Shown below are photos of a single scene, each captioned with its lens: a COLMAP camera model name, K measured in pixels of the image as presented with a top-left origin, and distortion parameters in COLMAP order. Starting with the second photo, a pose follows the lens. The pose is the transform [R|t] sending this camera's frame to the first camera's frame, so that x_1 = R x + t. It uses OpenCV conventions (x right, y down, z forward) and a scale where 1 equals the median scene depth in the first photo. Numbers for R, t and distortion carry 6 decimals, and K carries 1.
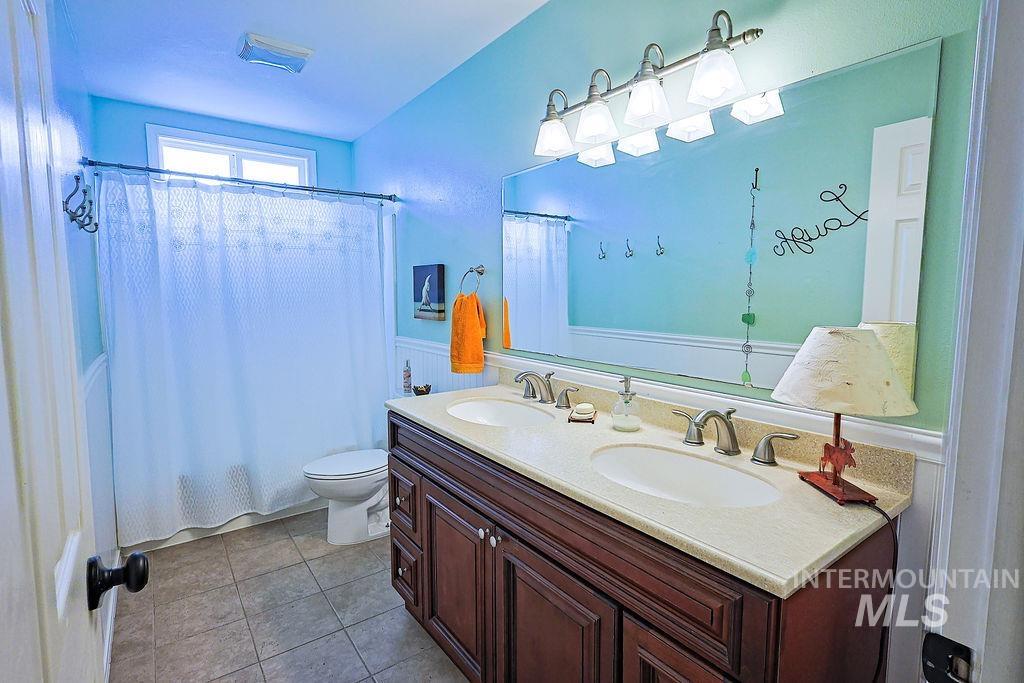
lens RADIAL K [[498.2, 0, 518.0], [0, 498.2, 343.7], [0, 0, 1]] dist [0.001304, 0.000782]
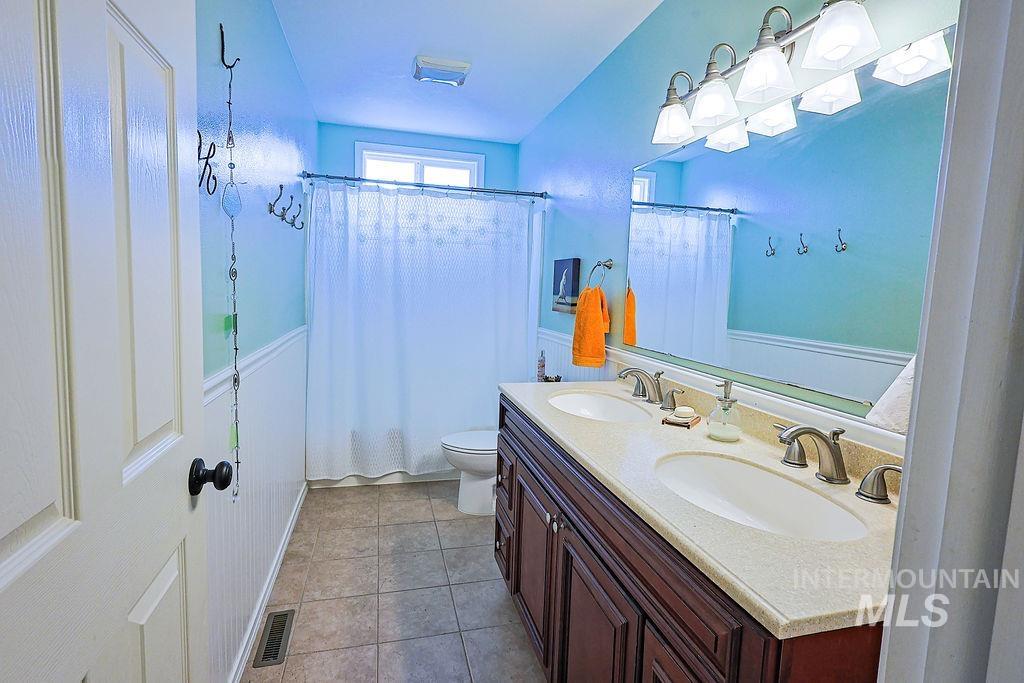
lens RADIAL K [[499.3, 0, 512.0], [0, 499.3, 341.5], [0, 0, 1]] dist [0.001316, 0.001275]
pose [[0.929244, 0.071902, -0.362402, 0.119093], [-0.072743, 0.997286, 0.011343, 0.008414], [0.362234, 0.015821, 0.931953, 0.008391]]
